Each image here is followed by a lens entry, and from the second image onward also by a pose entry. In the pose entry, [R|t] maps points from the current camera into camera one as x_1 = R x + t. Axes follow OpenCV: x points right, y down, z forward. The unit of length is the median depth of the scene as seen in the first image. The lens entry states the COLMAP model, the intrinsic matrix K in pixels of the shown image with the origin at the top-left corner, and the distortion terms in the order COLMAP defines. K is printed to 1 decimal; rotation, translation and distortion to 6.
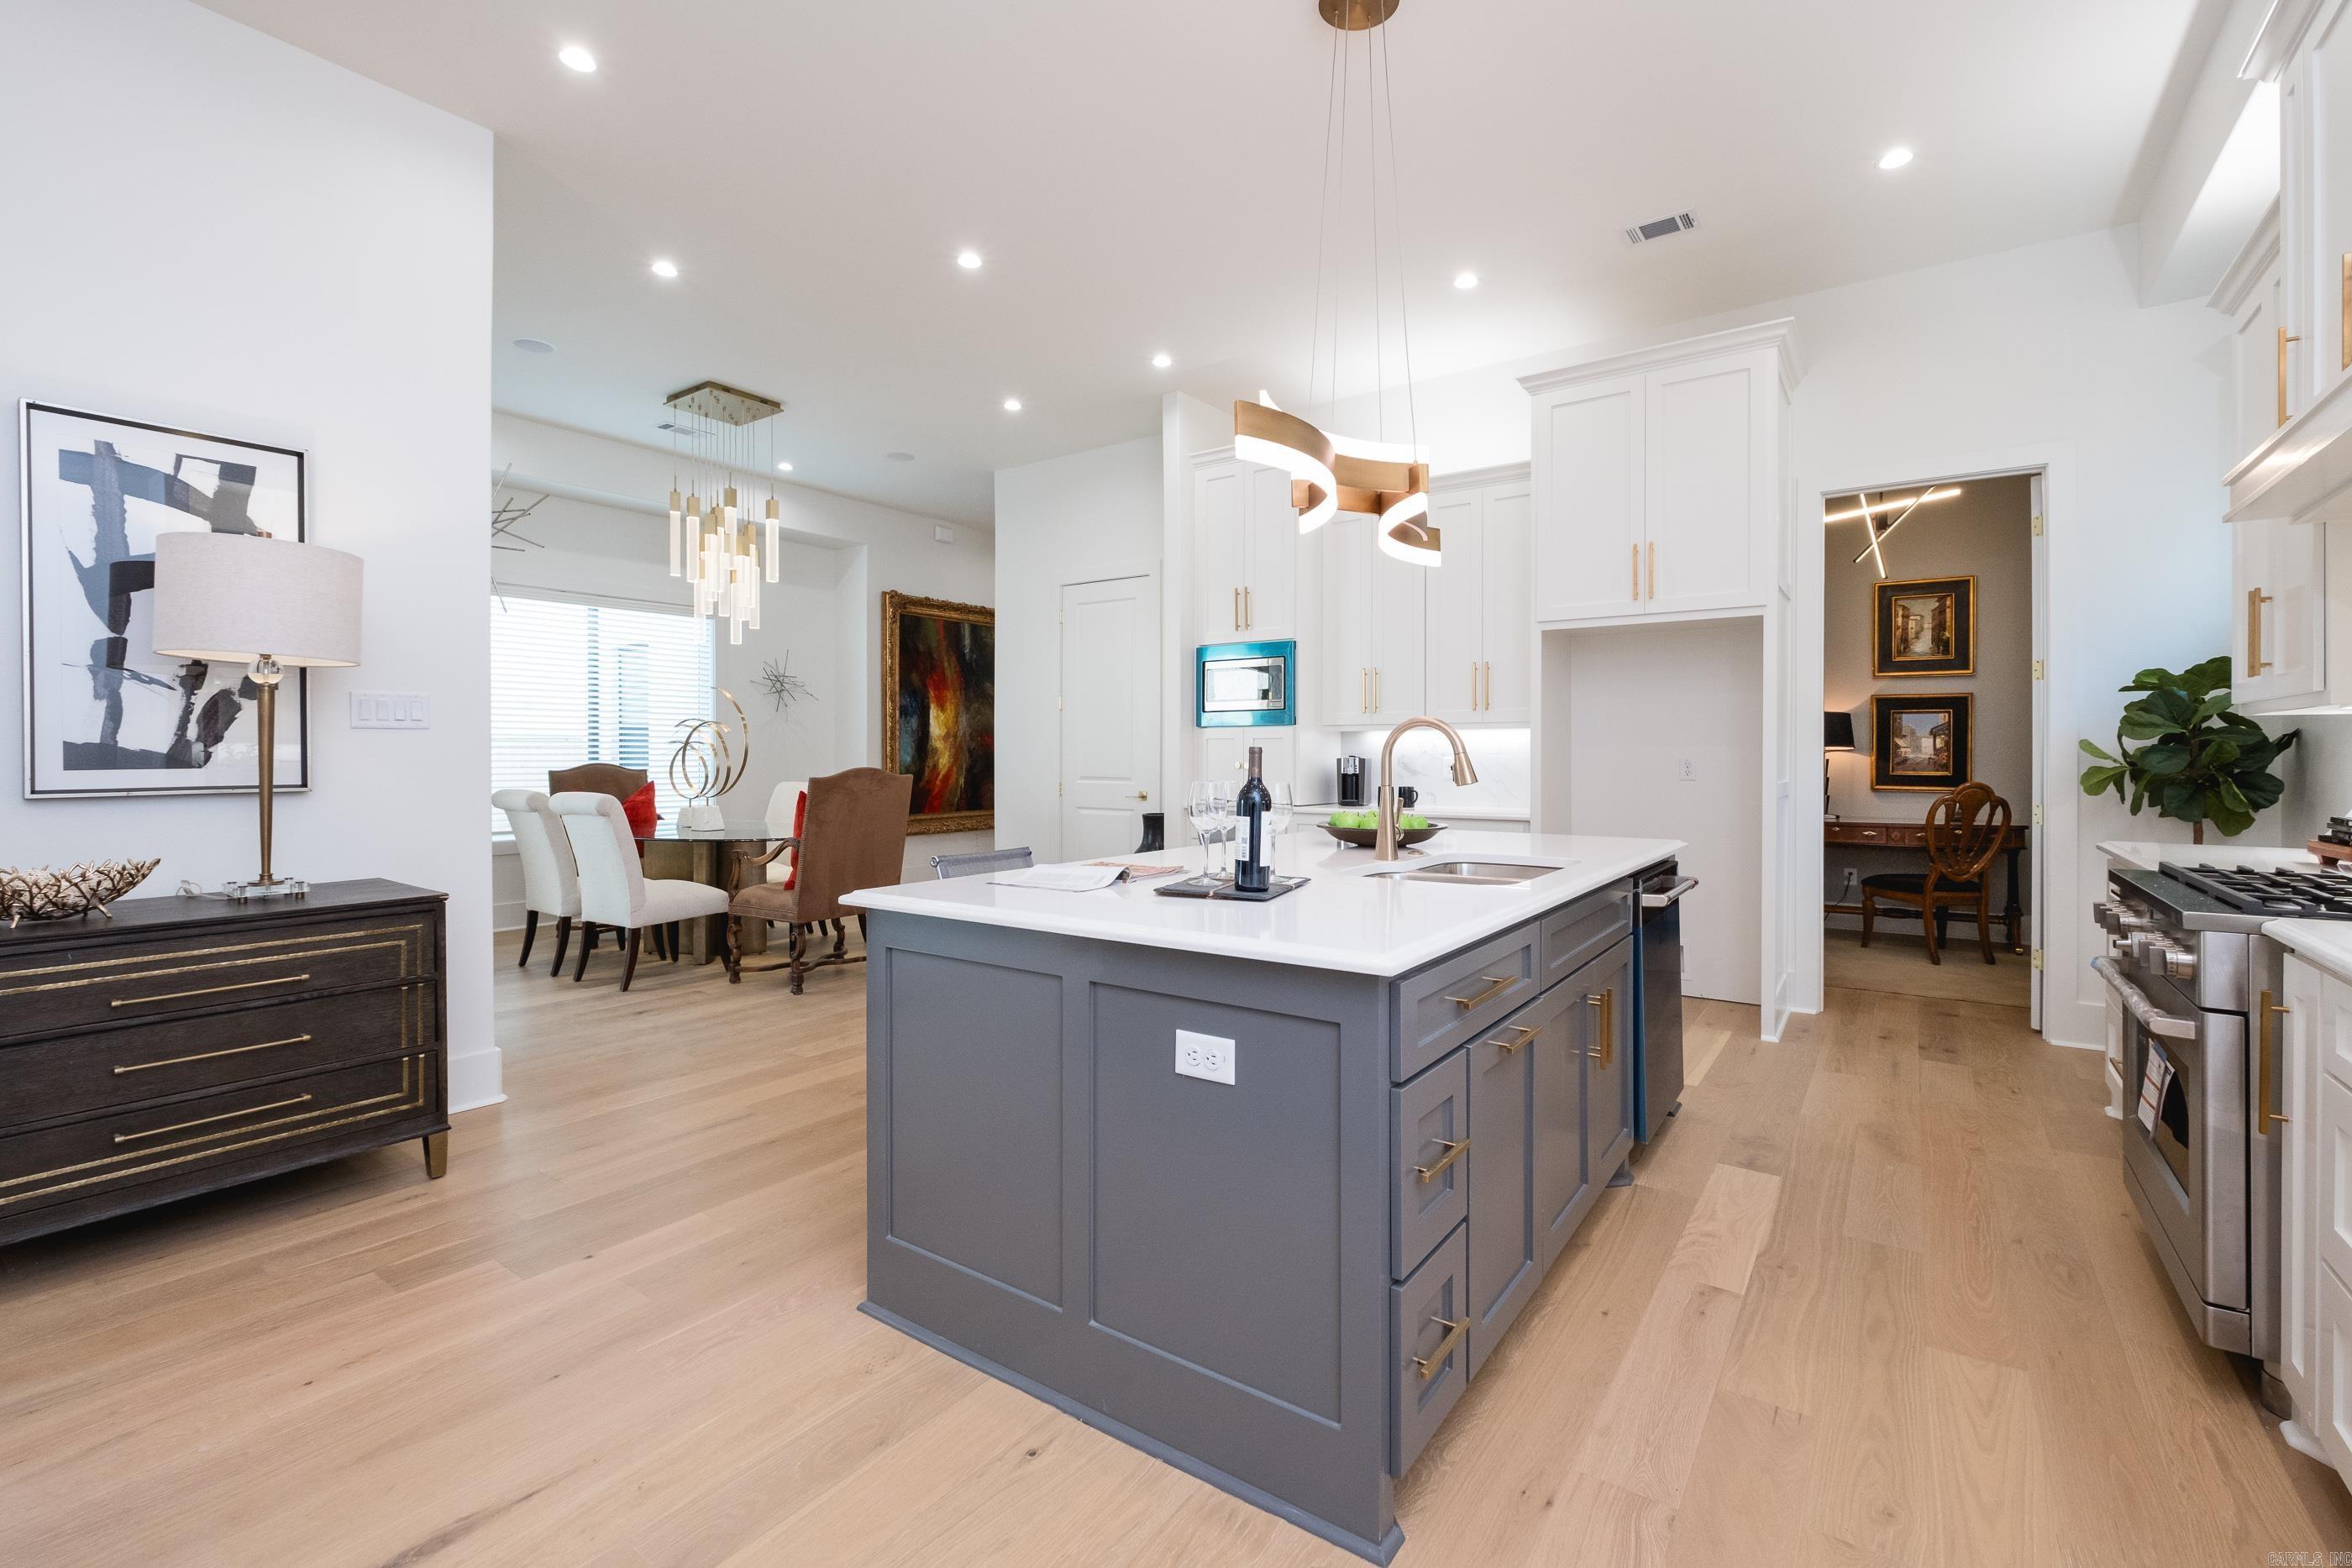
lens RADIAL K [[1019.0, 0, 1191.2], [0, 1019.0, 755.8], [0, 0, 1]] dist [0.005267, -0.005123]
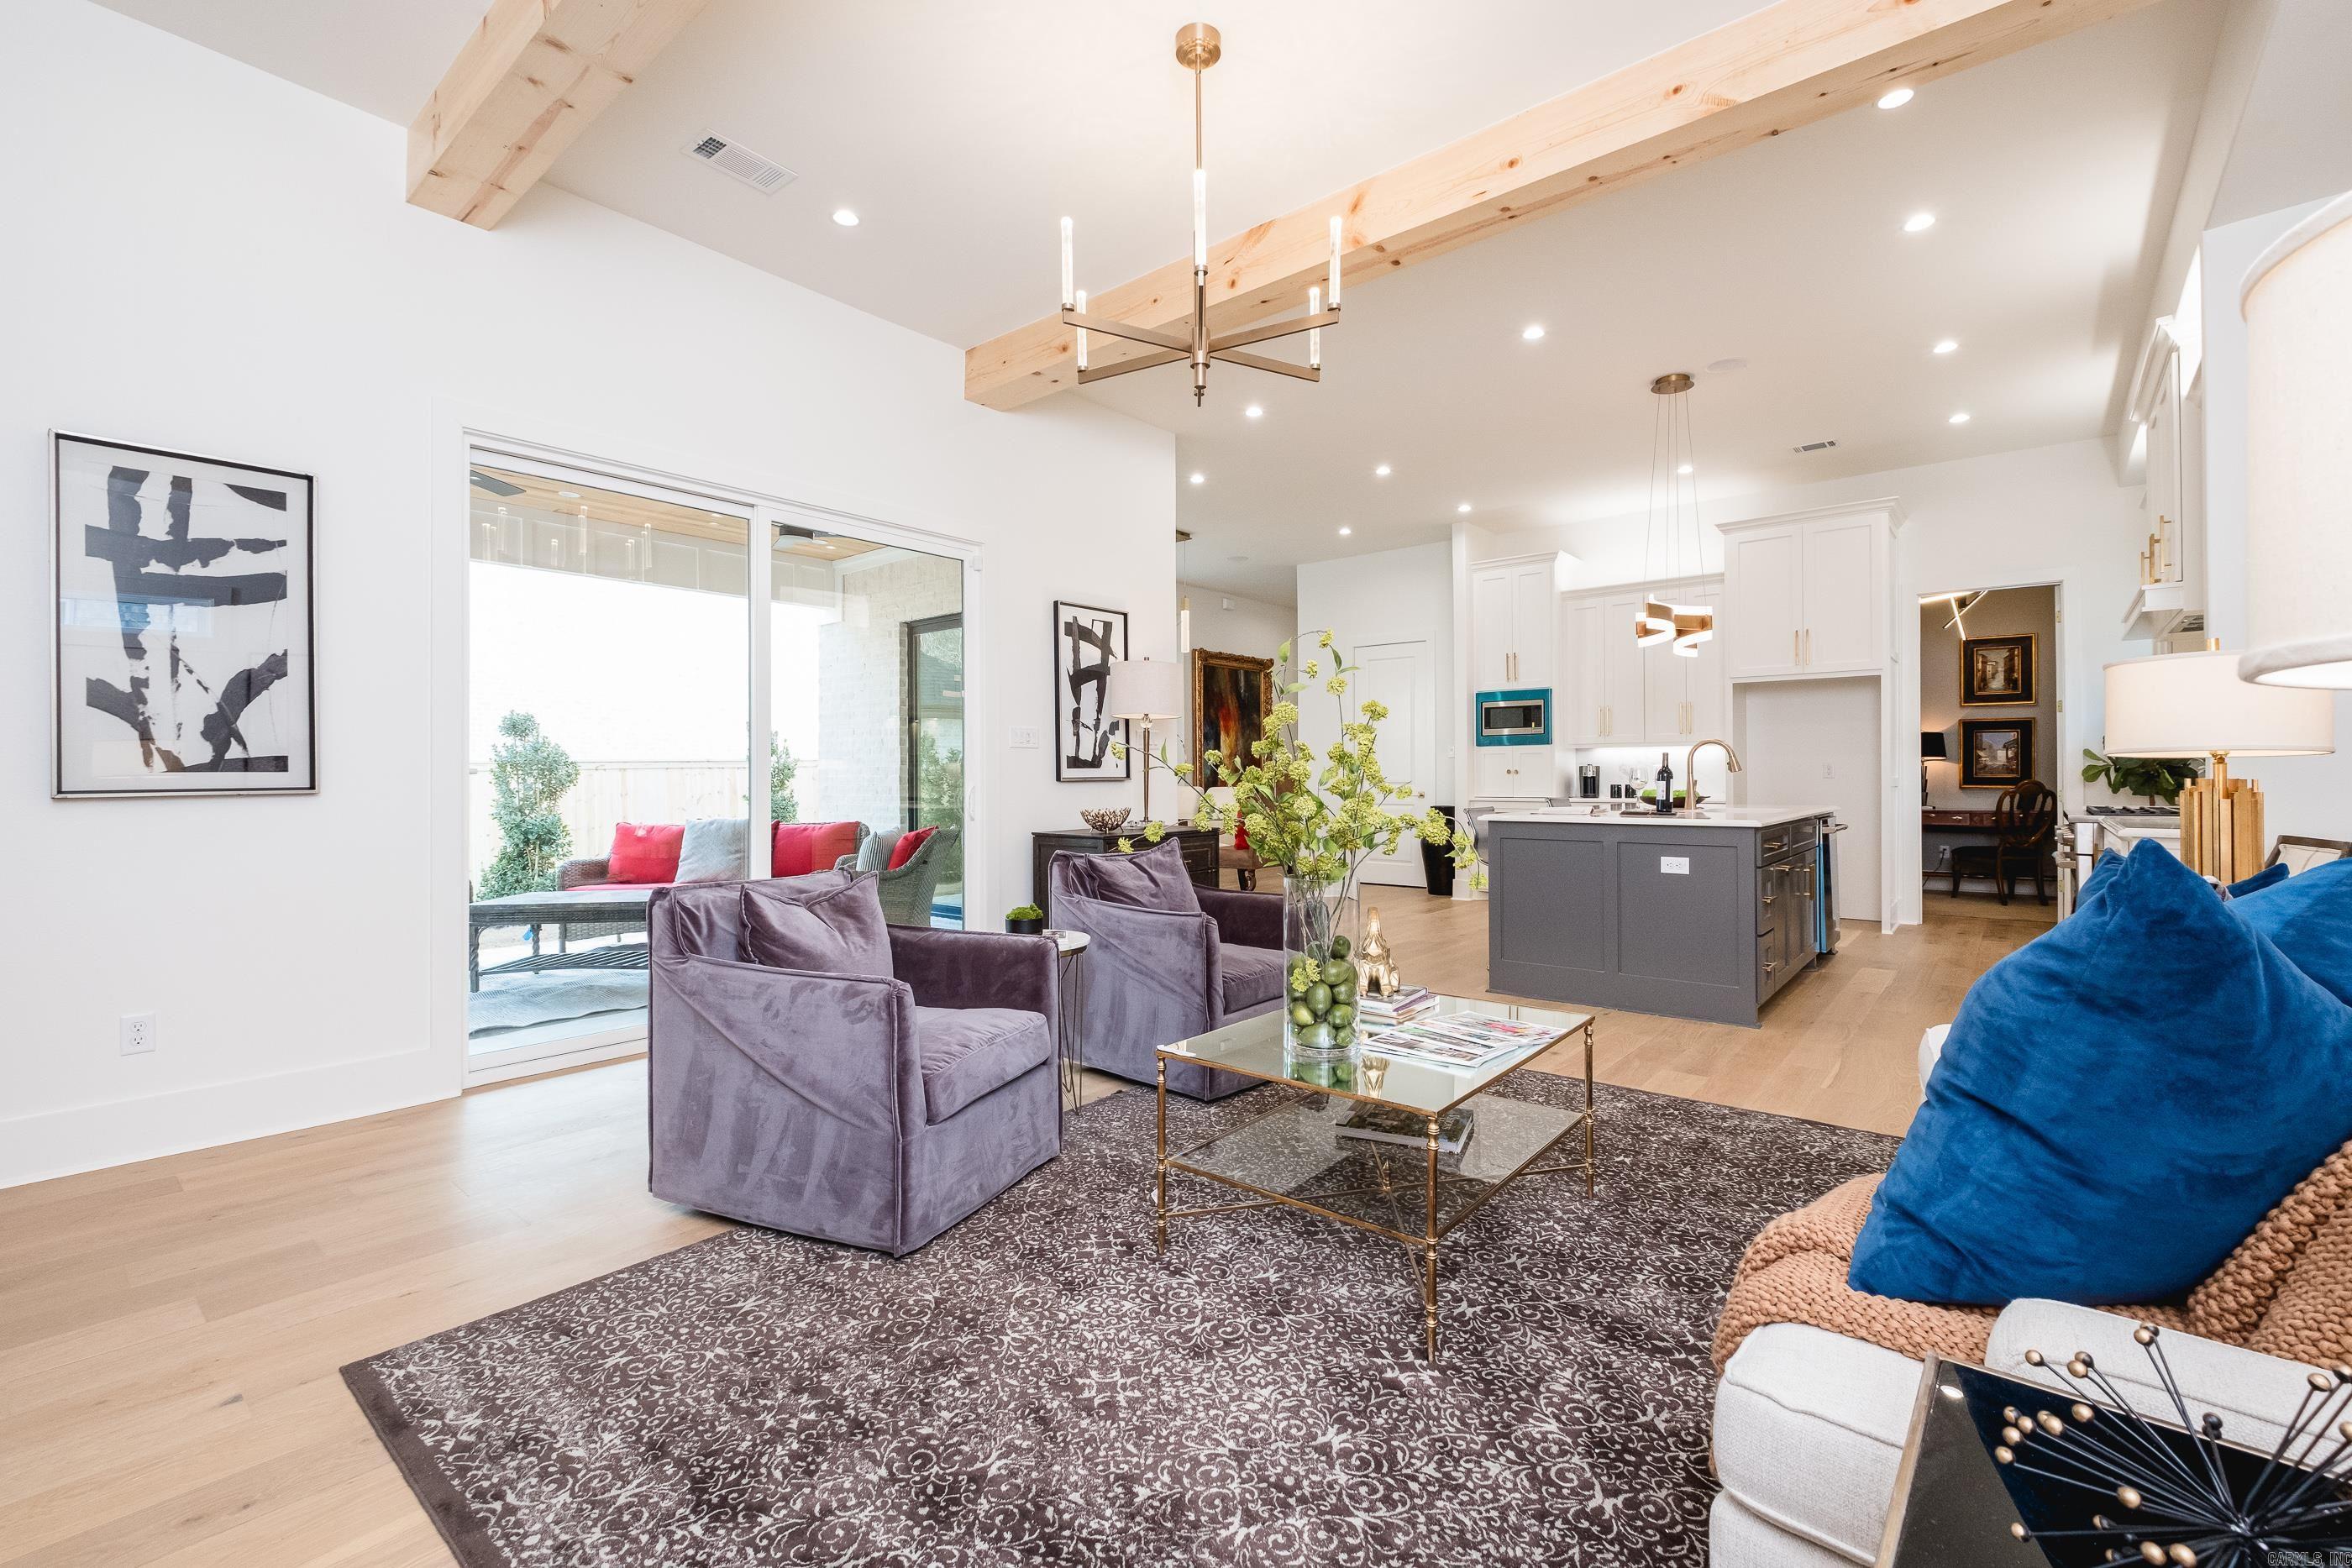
lens RADIAL K [[1019.0, 0, 1177.5], [0, 1019.0, 774.6], [0, 0, 1]] dist [0.005267, -0.005123]
pose [[0.996791, -0.005242, -0.079874, -0.423627], [0.005001, 0.999982, -0.003210, 0.021624], [0.079889, 0.002800, 0.996800, -0.705042]]
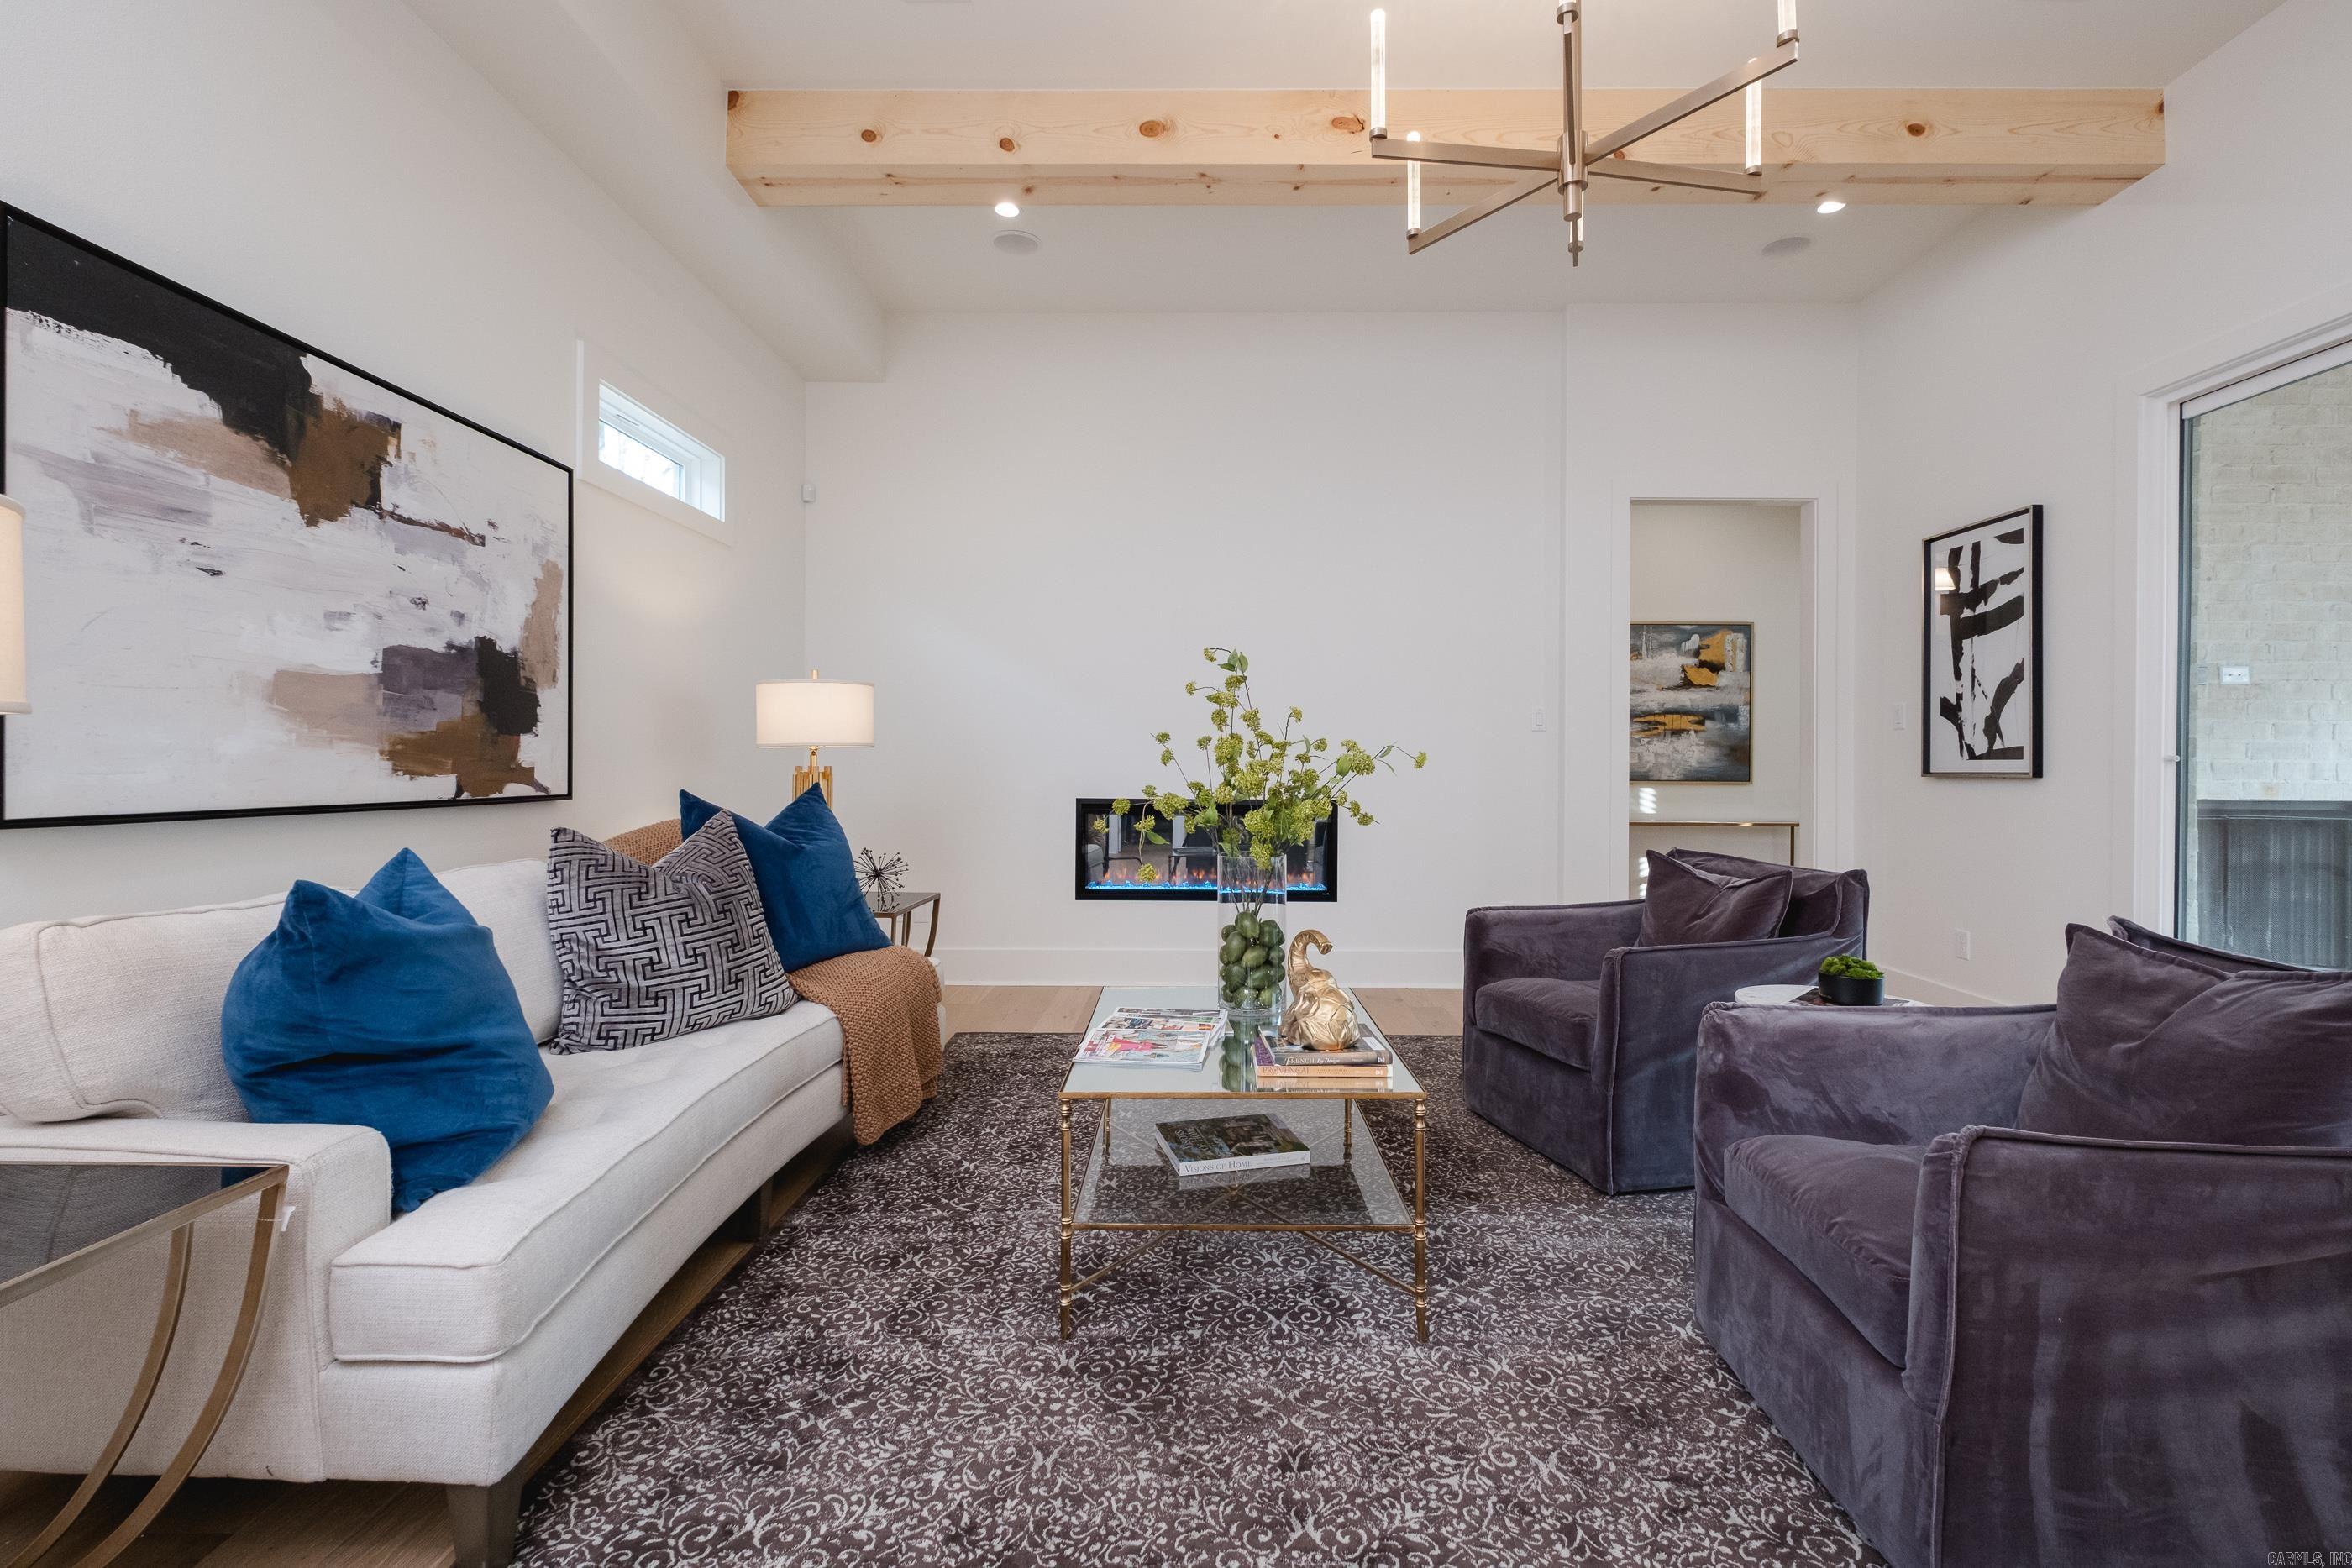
lens RADIAL K [[1019.0, 0, 1200.7], [0, 1019.0, 763.6], [0, 0, 1]] dist [0.005267, -0.005123]
pose [[-0.821800, -0.004308, -0.569760, -0.030522], [-0.006051, 0.999981, 0.001167, 0.020903], [0.569744, 0.004407, -0.821810, 0.300425]]
